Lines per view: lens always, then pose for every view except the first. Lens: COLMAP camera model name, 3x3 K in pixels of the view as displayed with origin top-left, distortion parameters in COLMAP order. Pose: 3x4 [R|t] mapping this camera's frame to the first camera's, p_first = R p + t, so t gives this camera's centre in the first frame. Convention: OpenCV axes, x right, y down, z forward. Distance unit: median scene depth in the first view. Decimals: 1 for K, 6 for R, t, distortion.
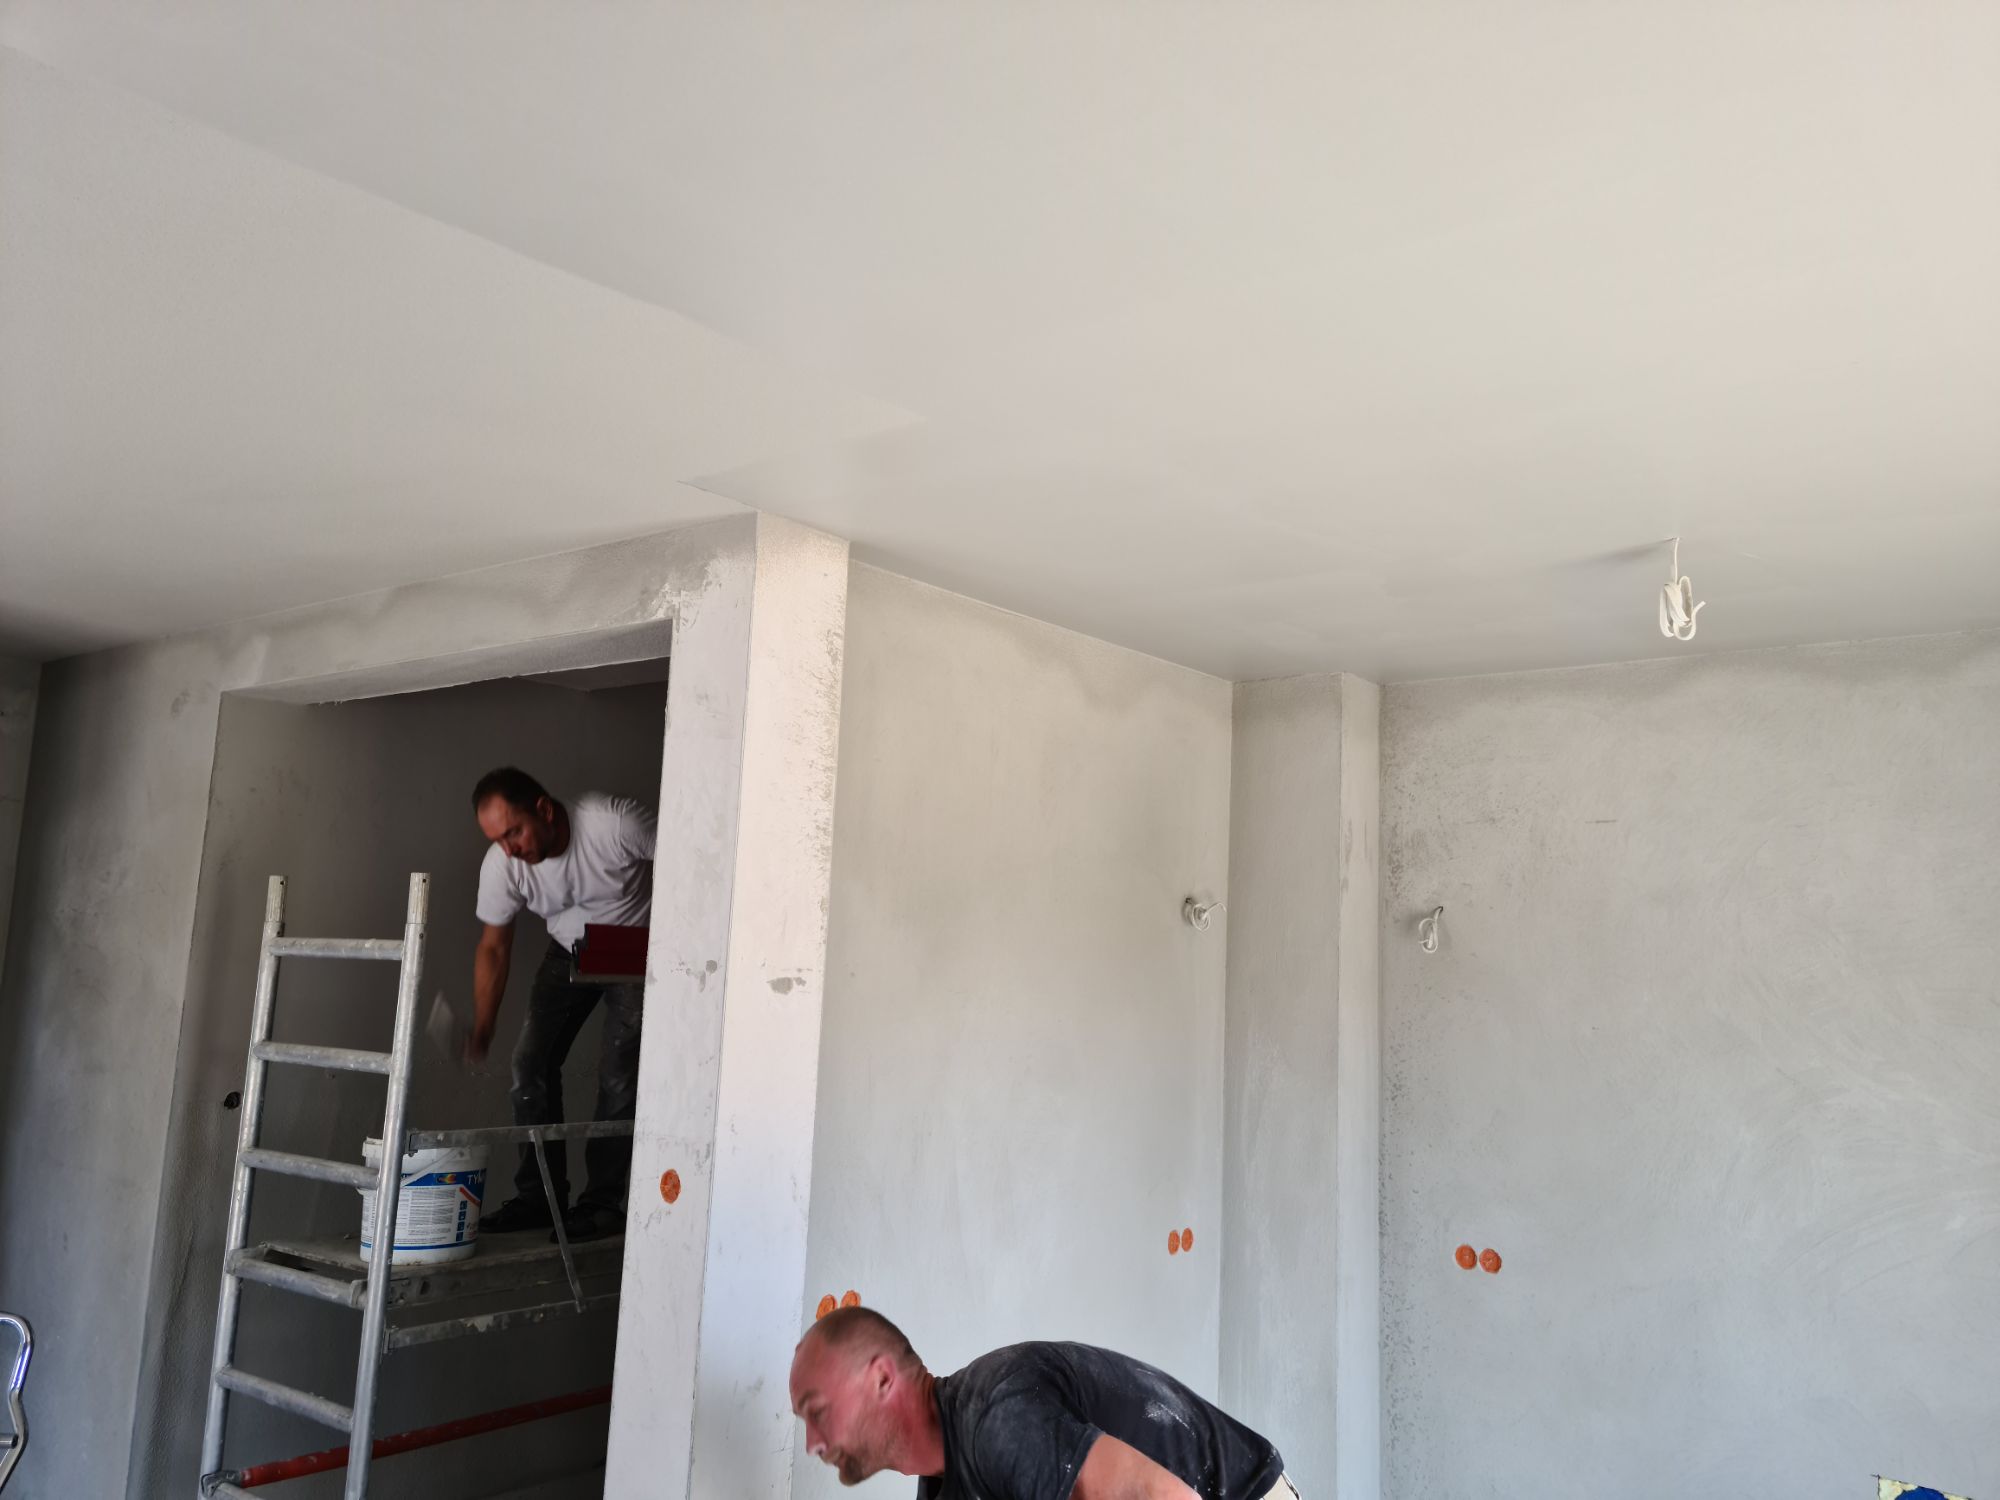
lens RADIAL K [[1513.6, 0, 1000.0], [0, 1513.6, 750.0], [0, 0, 1]] dist [0.071831, -0.071878]
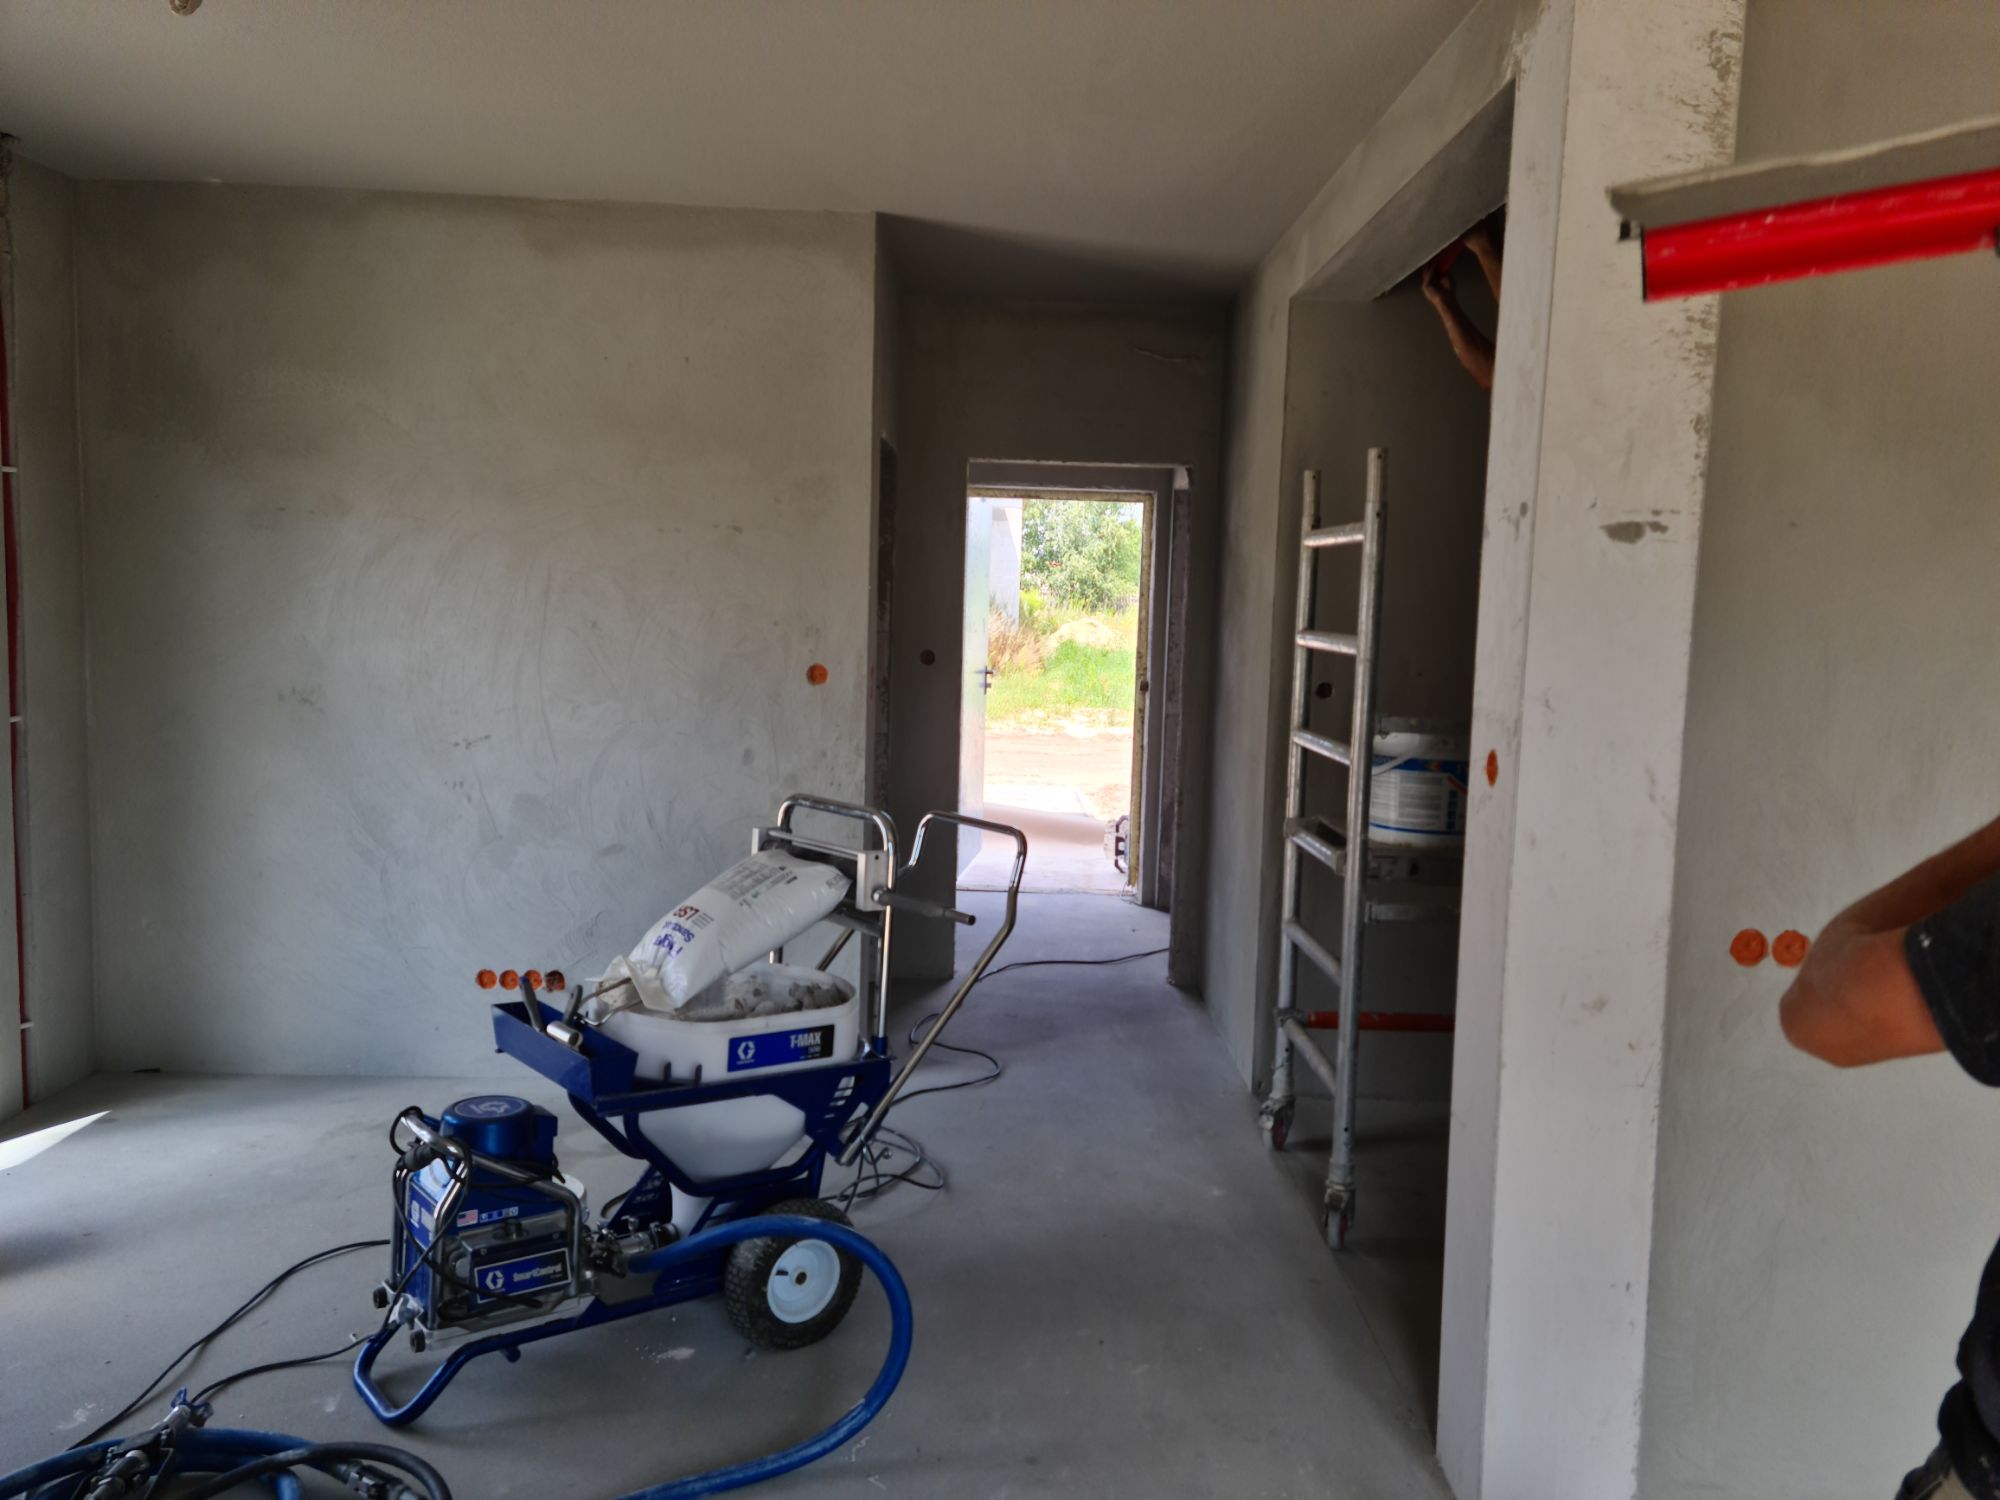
lens RADIAL K [[1513.6, 0, 1000.0], [0, 1513.6, 750.0], [0, 0, 1]] dist [0.071831, -0.071878]
pose [[0.652607, 0.065050, -0.754899, 0.202657], [0.105944, 0.978687, 0.175922, 0.075677], [0.750253, -0.194785, 0.631806, 0.197074]]
